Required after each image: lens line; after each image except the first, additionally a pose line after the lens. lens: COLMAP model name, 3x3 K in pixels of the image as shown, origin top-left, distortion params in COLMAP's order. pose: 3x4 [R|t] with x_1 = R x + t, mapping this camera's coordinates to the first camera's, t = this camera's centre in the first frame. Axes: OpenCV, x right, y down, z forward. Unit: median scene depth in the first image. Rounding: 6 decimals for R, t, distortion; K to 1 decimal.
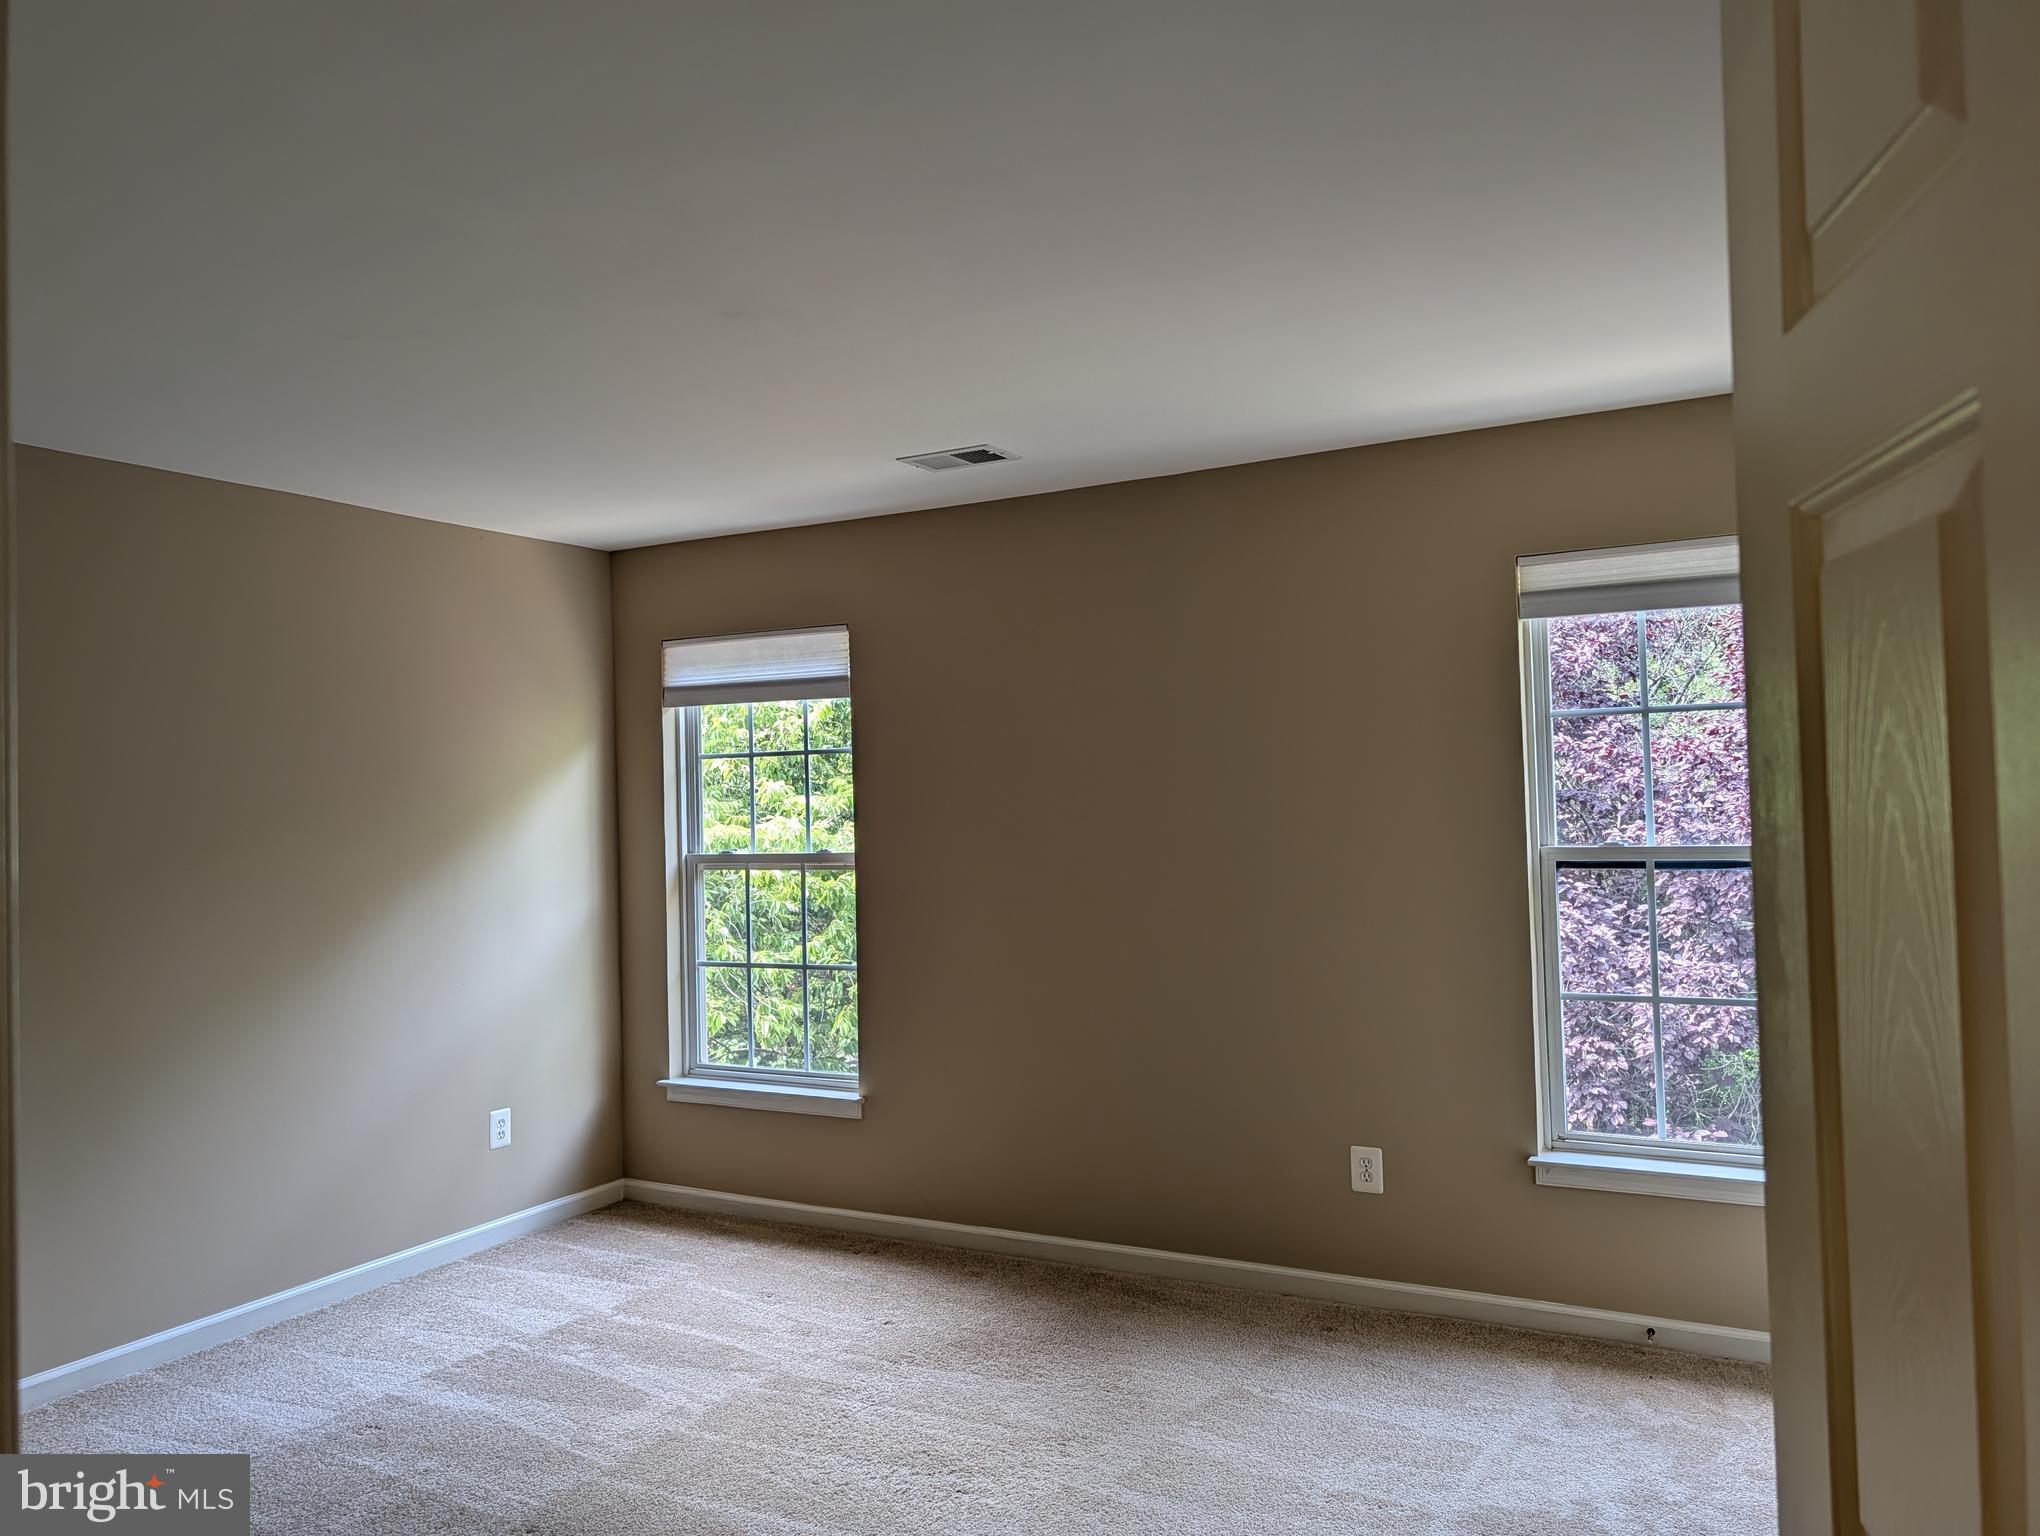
lens RADIAL K [[1514.4, 0, 1020.0], [0, 1514.4, 768.0], [0, 0, 1]] dist [0.049514, -0.013600]
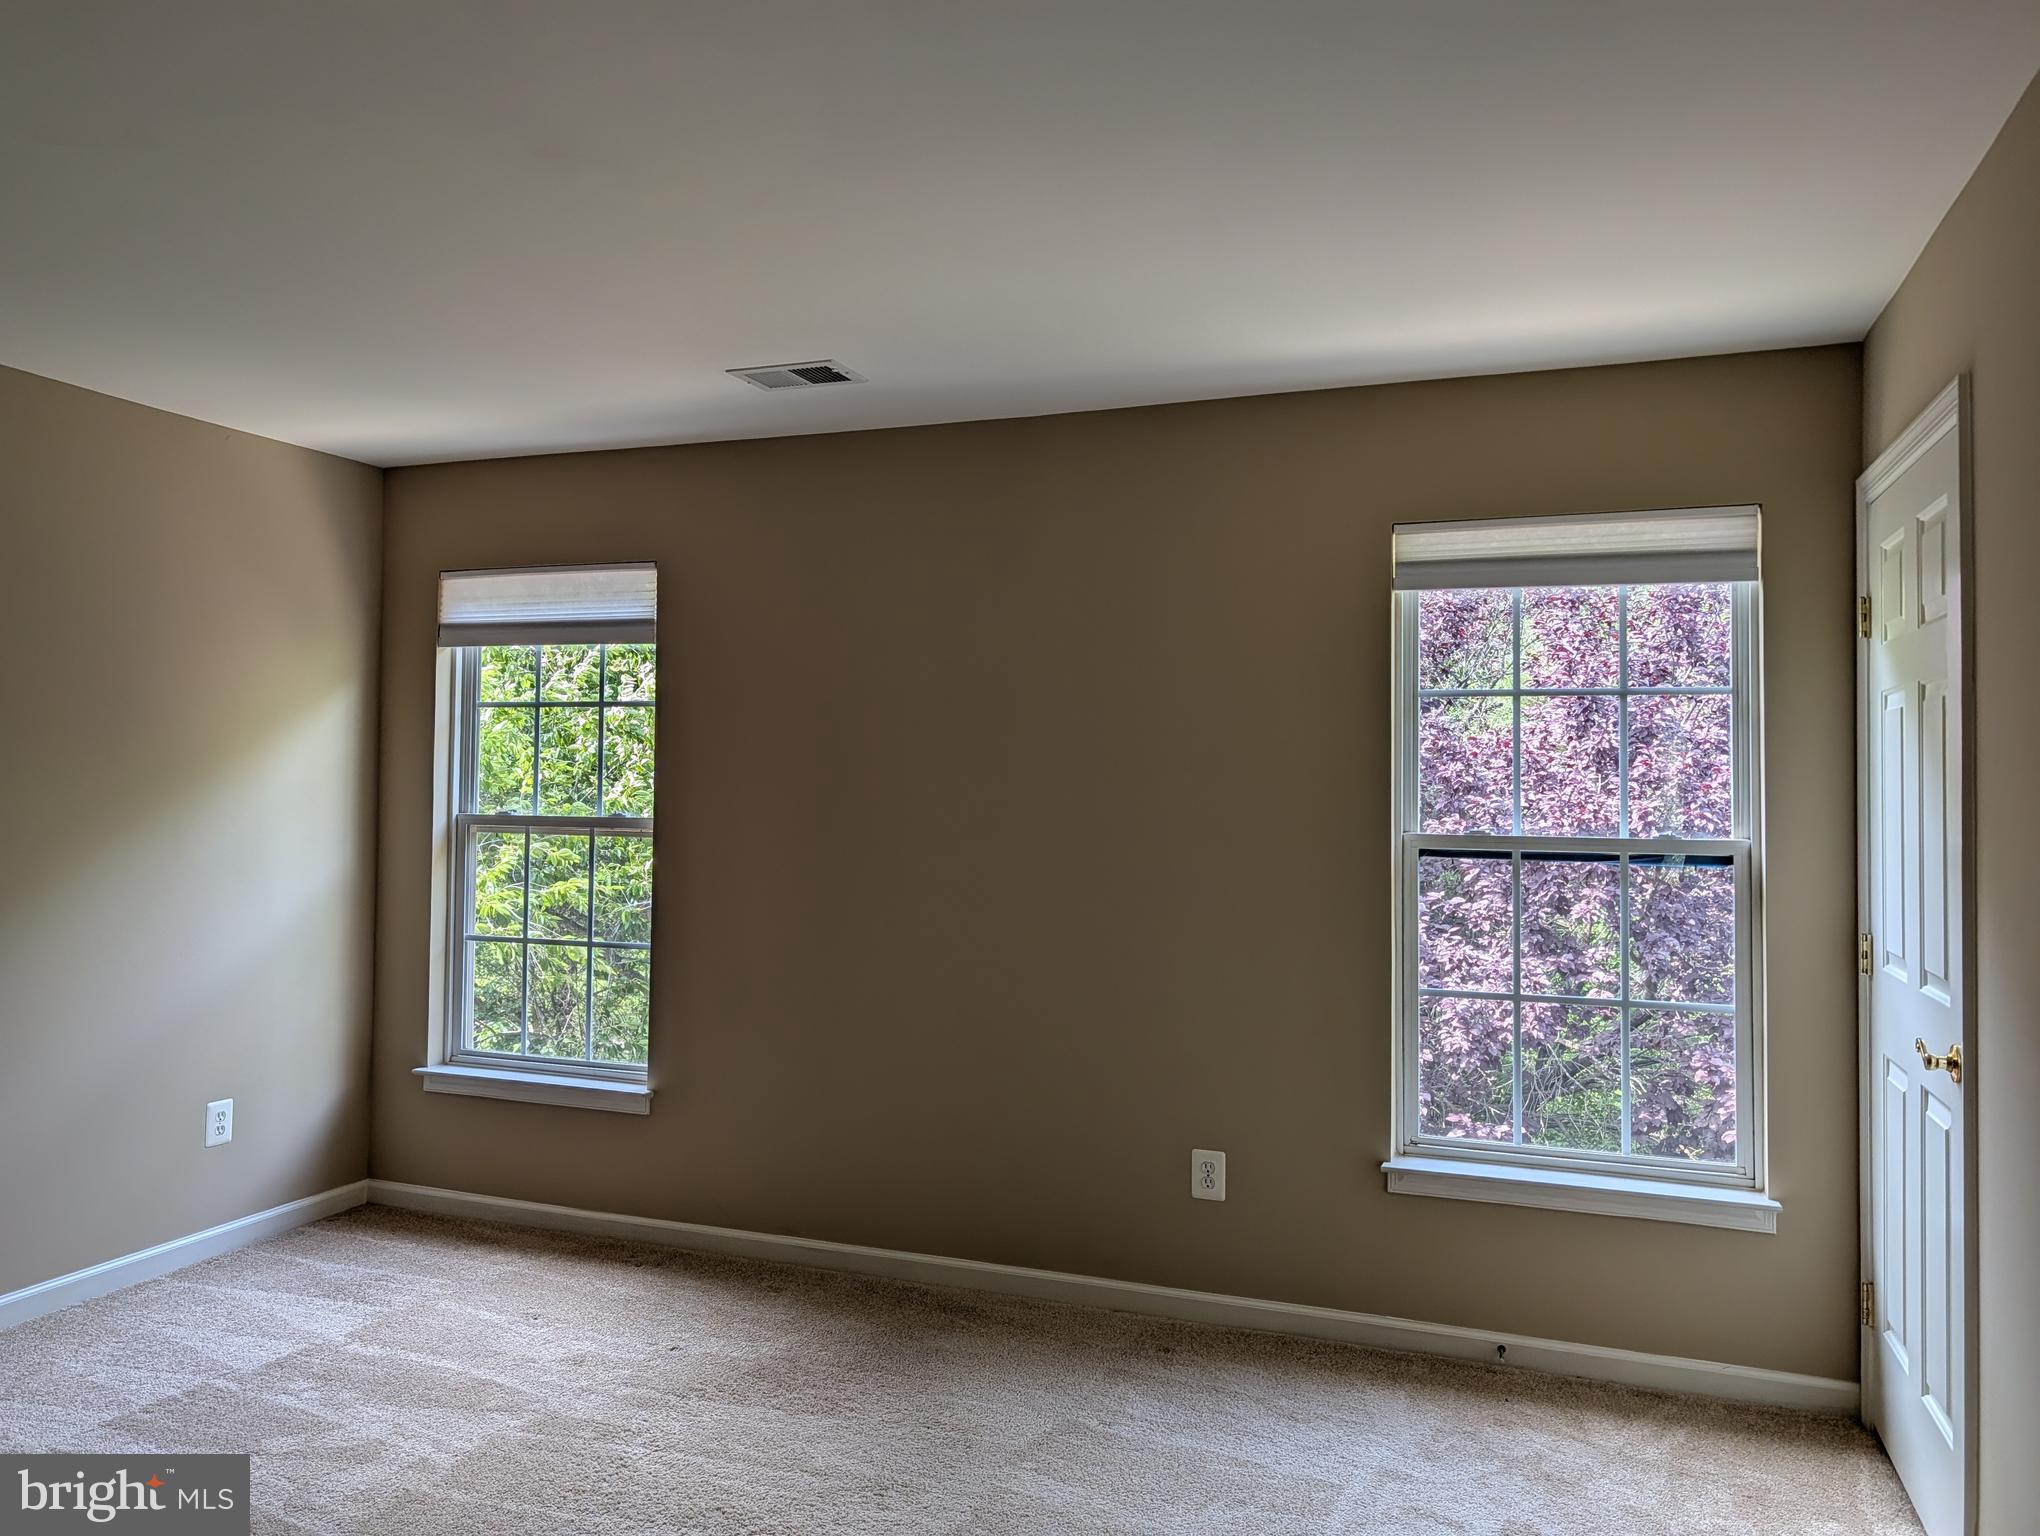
lens RADIAL K [[1491.8, 0, 1012.7], [0, 1491.8, 751.0], [0, 0, 1]] dist [0.030870, 0.002660]
pose [[0.989571, 0.040452, 0.138252, -0.026429], [-0.040152, 0.999181, -0.004957, 0.014203], [-0.138339, -0.000646, 0.990385, 0.109216]]
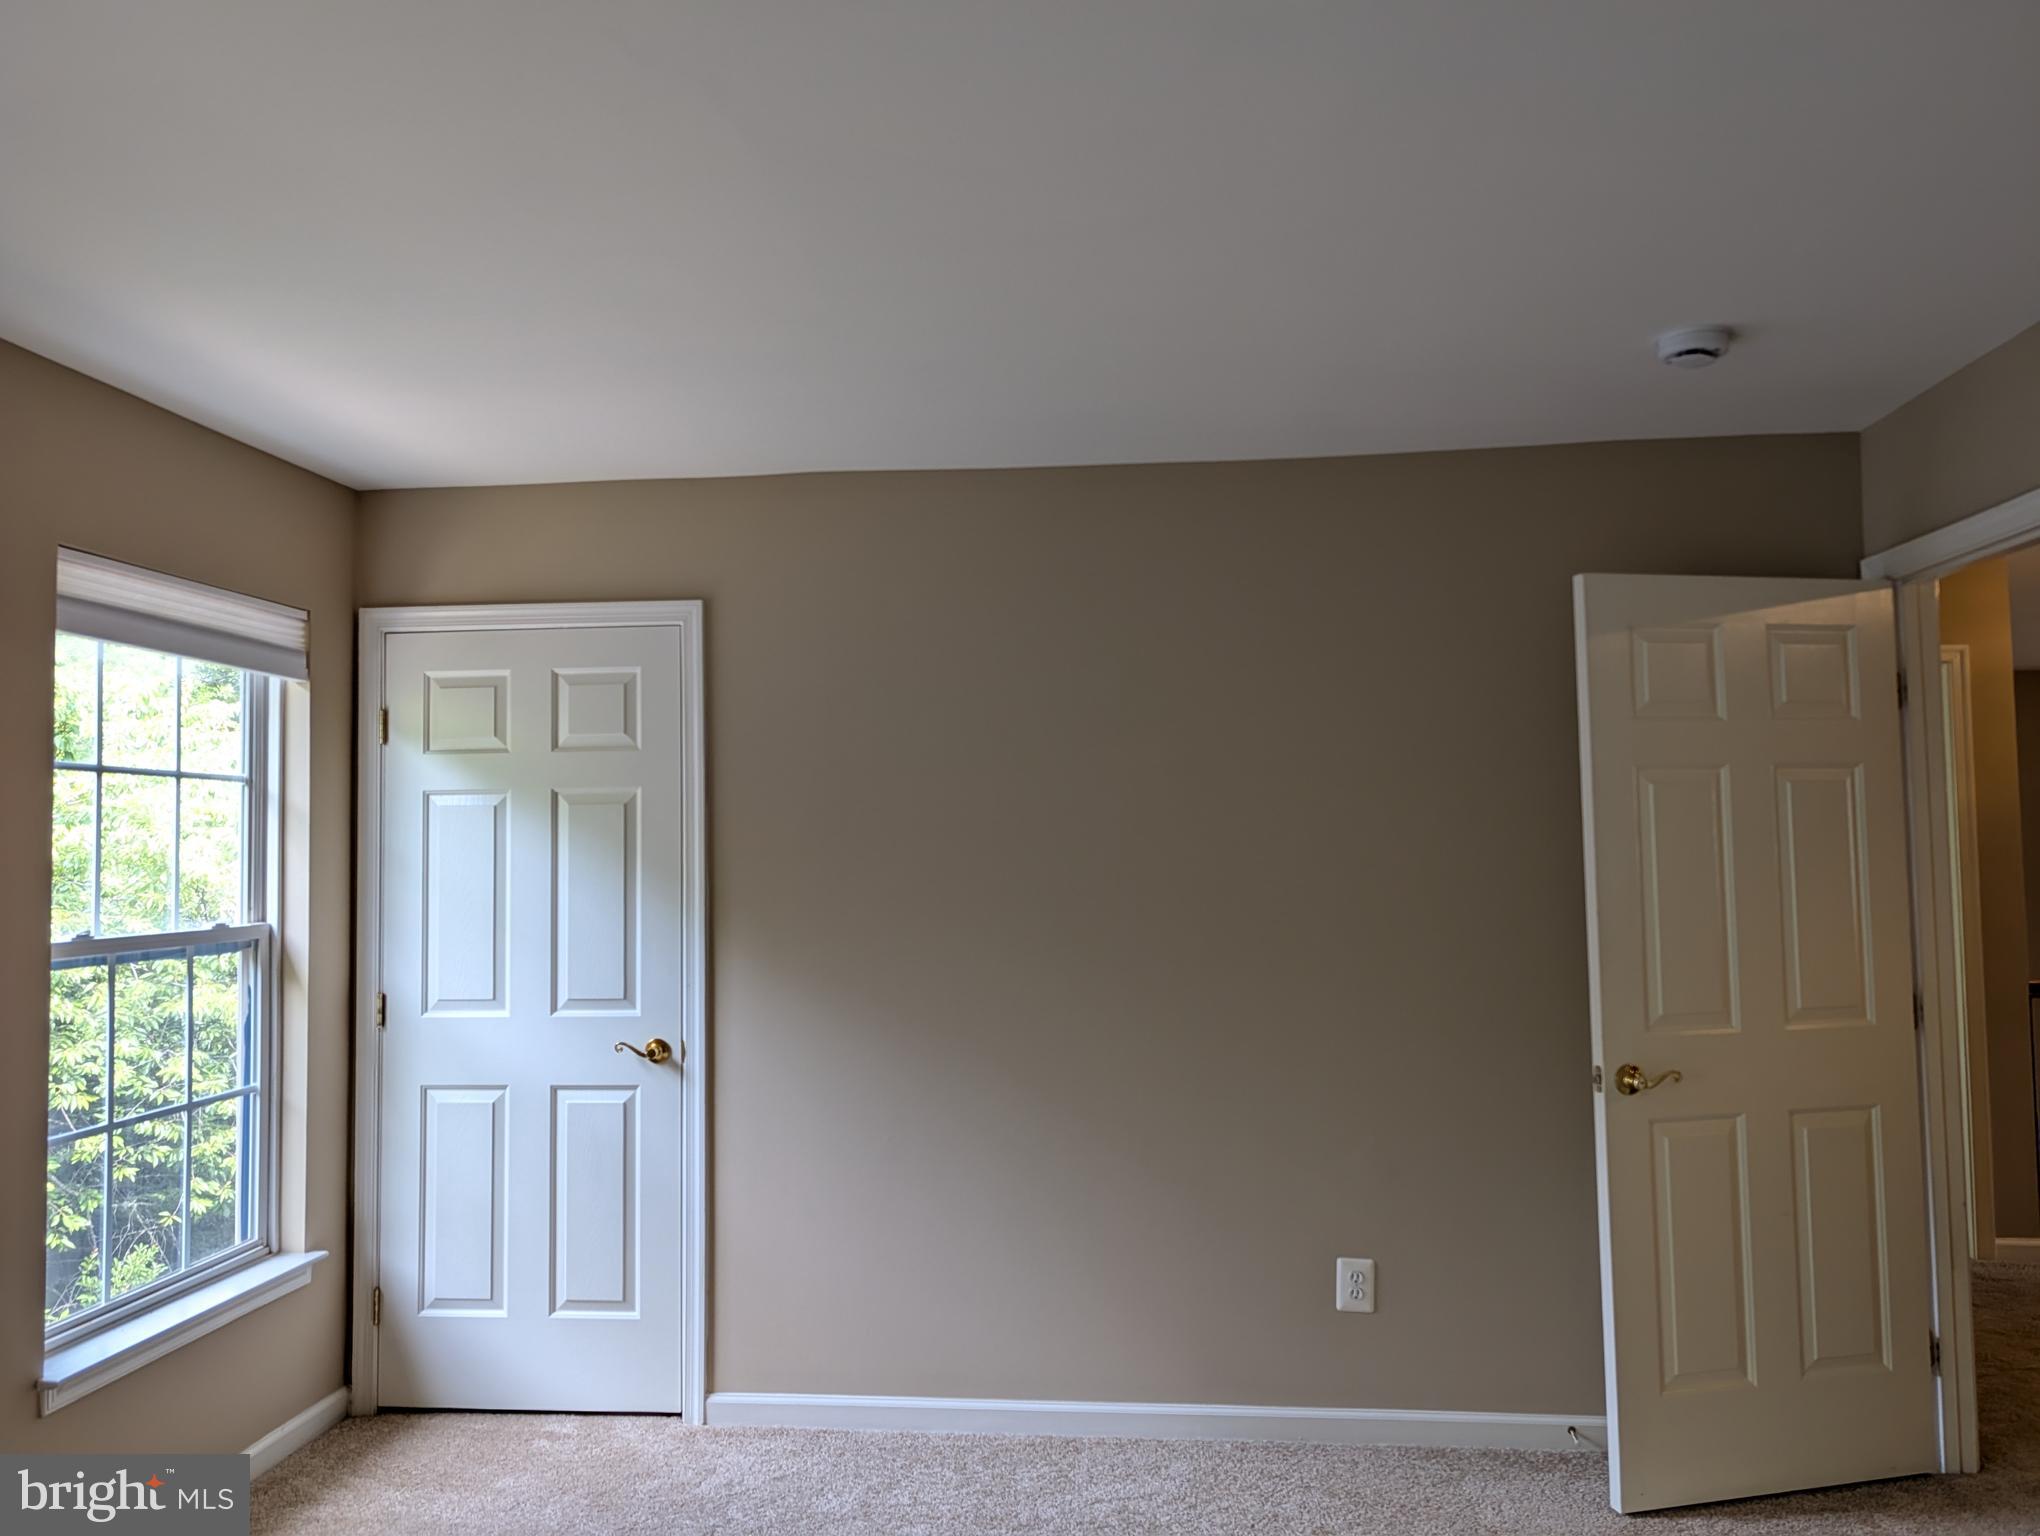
lens RADIAL K [[1514.4, 0, 1020.0], [0, 1514.4, 768.0], [0, 0, 1]] dist [0.049514, -0.013600]
pose [[-0.382341, 0.079564, 0.920589, -0.486186], [0.003898, 0.996416, -0.084498, 0.030080], [-0.924013, -0.028718, -0.381281, 0.791083]]
